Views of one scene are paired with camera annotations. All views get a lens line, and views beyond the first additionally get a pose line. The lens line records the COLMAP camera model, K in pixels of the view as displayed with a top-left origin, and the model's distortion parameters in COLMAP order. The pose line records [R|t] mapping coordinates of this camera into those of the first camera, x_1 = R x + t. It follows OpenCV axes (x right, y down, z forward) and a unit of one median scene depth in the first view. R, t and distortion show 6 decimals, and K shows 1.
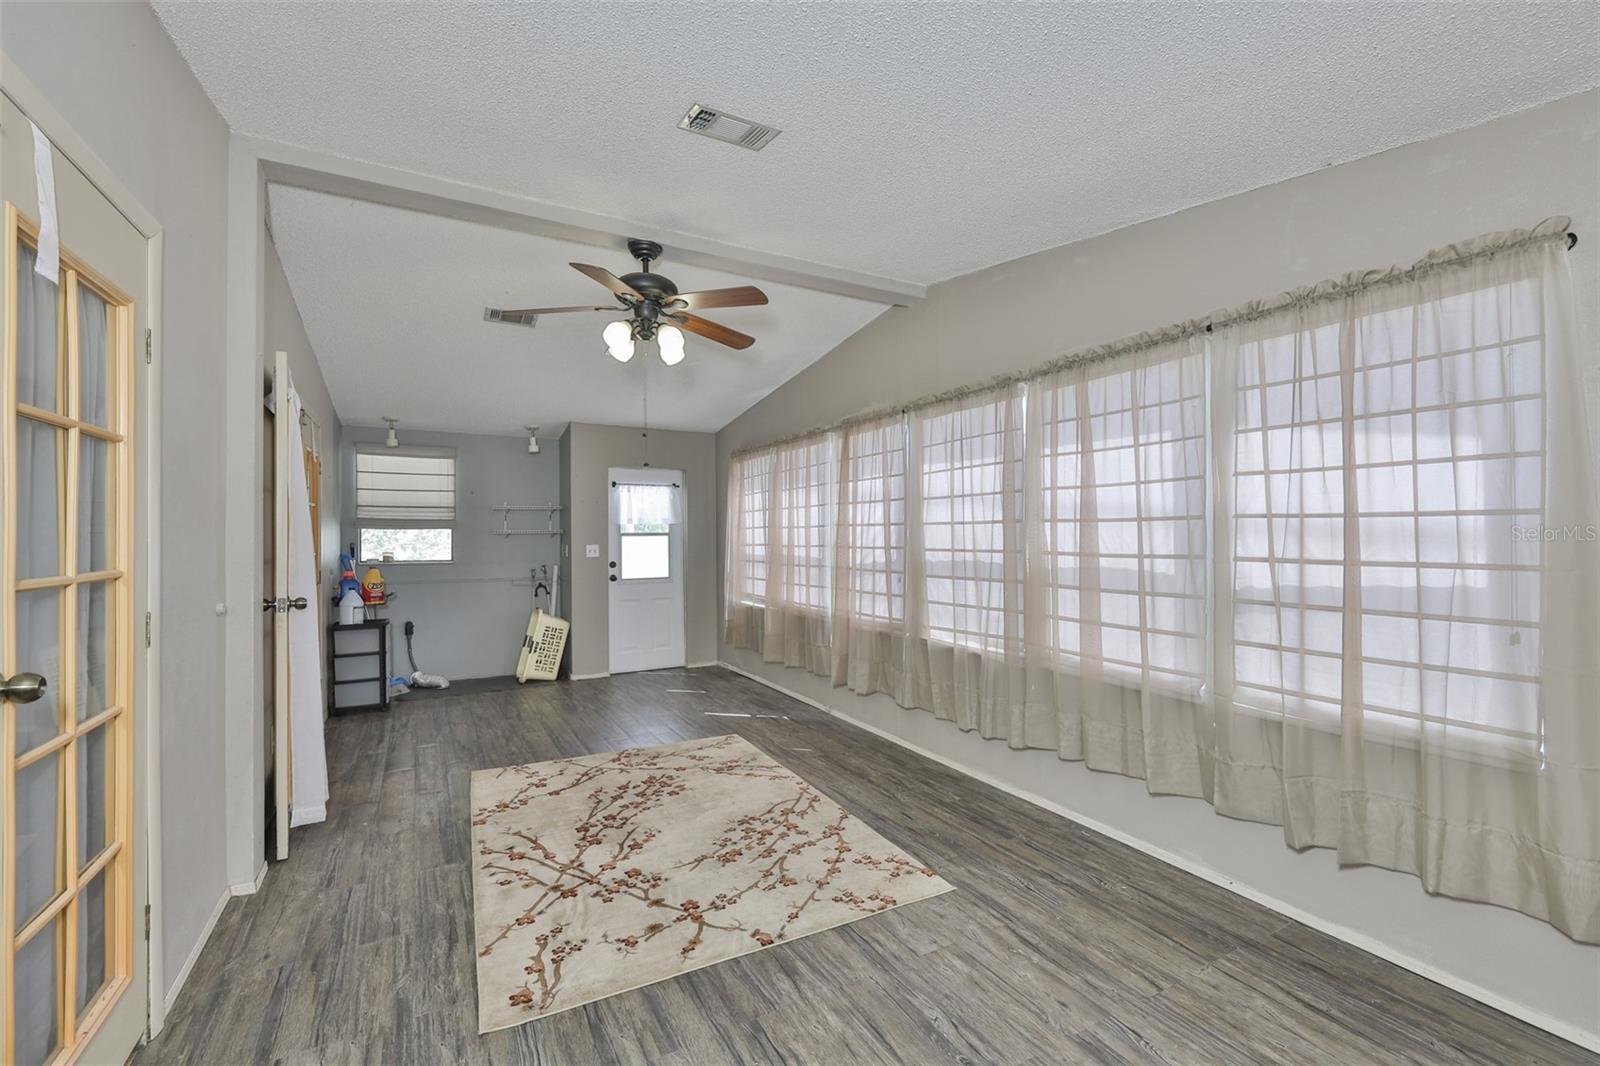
lens RADIAL K [[685.7, 0, 792.6], [0, 685.7, 531.5], [0, 0, 1]] dist [0.000346, 0.000167]
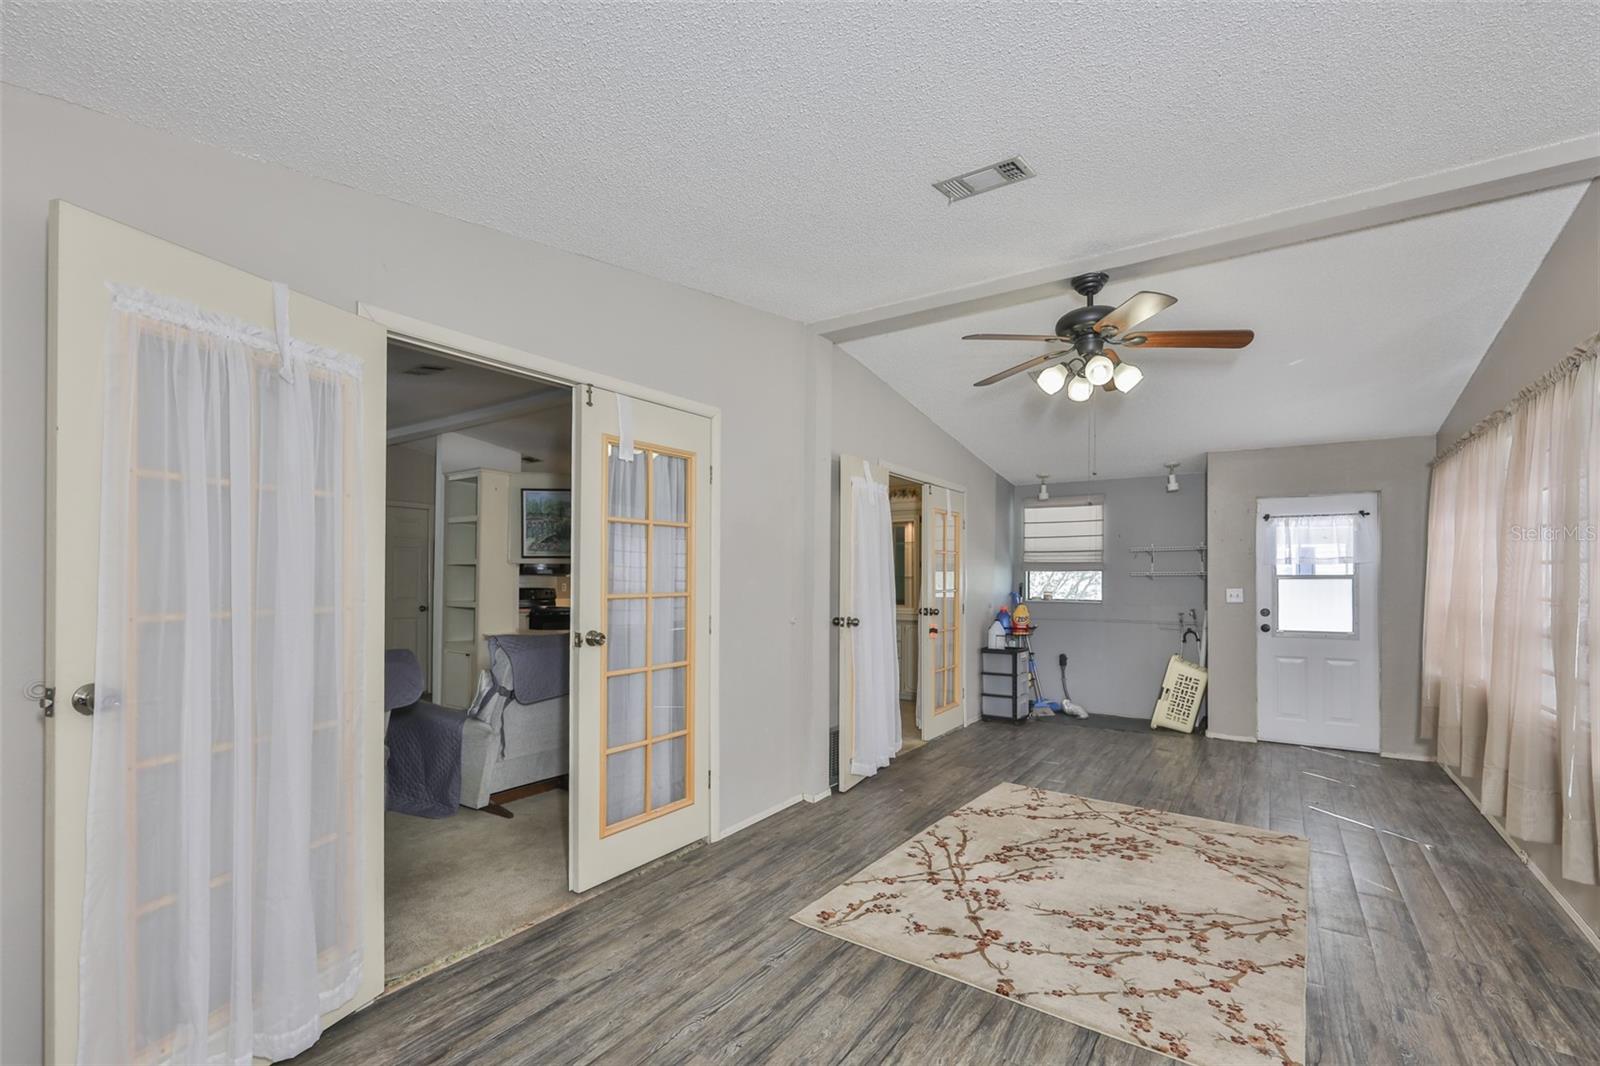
lens RADIAL K [[685.7, 0, 796.8], [0, 685.7, 584.0], [0, 0, 1]] dist [0.000346, 0.000167]
pose [[0.452732, 0.013238, -0.891549, 0.463856], [0.001546, 0.999877, 0.015632, -0.002751], [0.891646, -0.008455, 0.452655, 0.194239]]
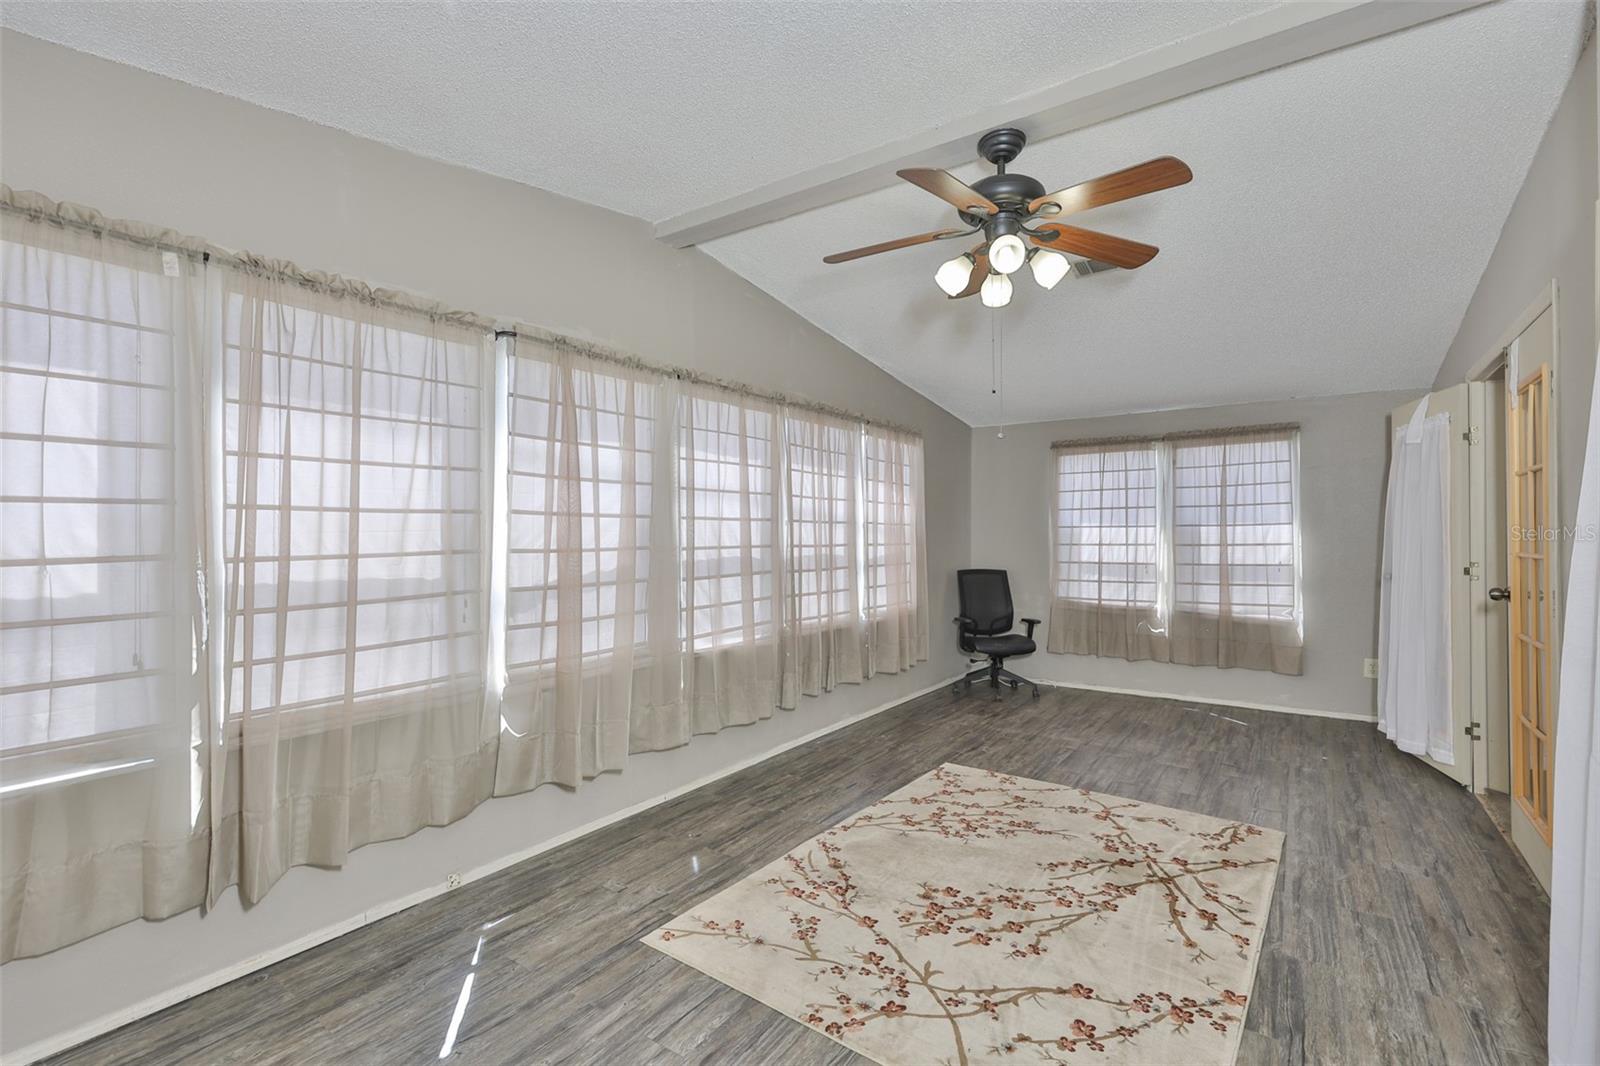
lens RADIAL K [[727.0, 0, 804.8], [0, 727.0, 531.0], [0, 0, 1]] dist [0.002664, 0.000300]
pose [[-0.459572, 0.006504, 0.888117, -0.811379], [-0.003973, 0.999948, -0.009379, 0.014772], [-0.888132, -0.007839, -0.459522, 1.549688]]
